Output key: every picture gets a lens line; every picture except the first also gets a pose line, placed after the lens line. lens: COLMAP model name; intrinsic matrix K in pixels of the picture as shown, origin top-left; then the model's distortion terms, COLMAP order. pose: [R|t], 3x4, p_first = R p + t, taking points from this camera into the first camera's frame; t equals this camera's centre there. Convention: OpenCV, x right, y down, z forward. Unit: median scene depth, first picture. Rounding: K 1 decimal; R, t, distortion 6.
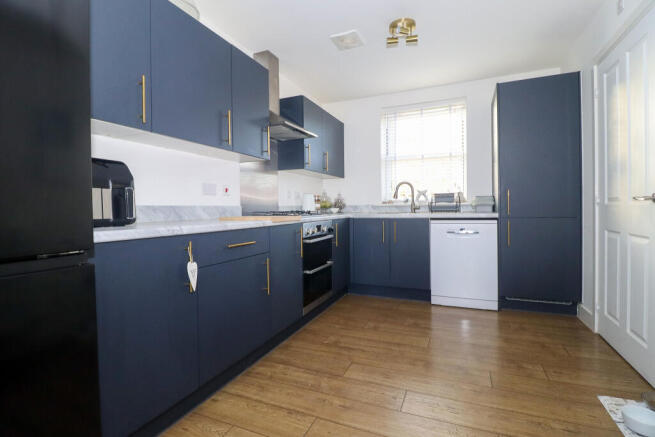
lens RADIAL K [[305.6, 0, 333.6], [0, 305.6, 212.6], [0, 0, 1]] dist [-0.006489, -0.002029]
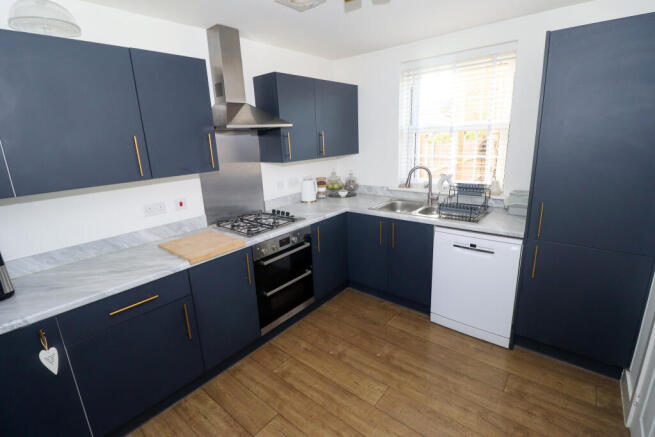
lens RADIAL K [[305.6, 0, 326.2], [0, 305.6, 217.9], [0, 0, 1]] dist [-0.006489, -0.002029]
pose [[0.959018, 0.049946, -0.278907, 0.272391], [0.018108, 0.971525, 0.236245, -0.195958], [0.282764, -0.231614, 0.930806, 0.195705]]
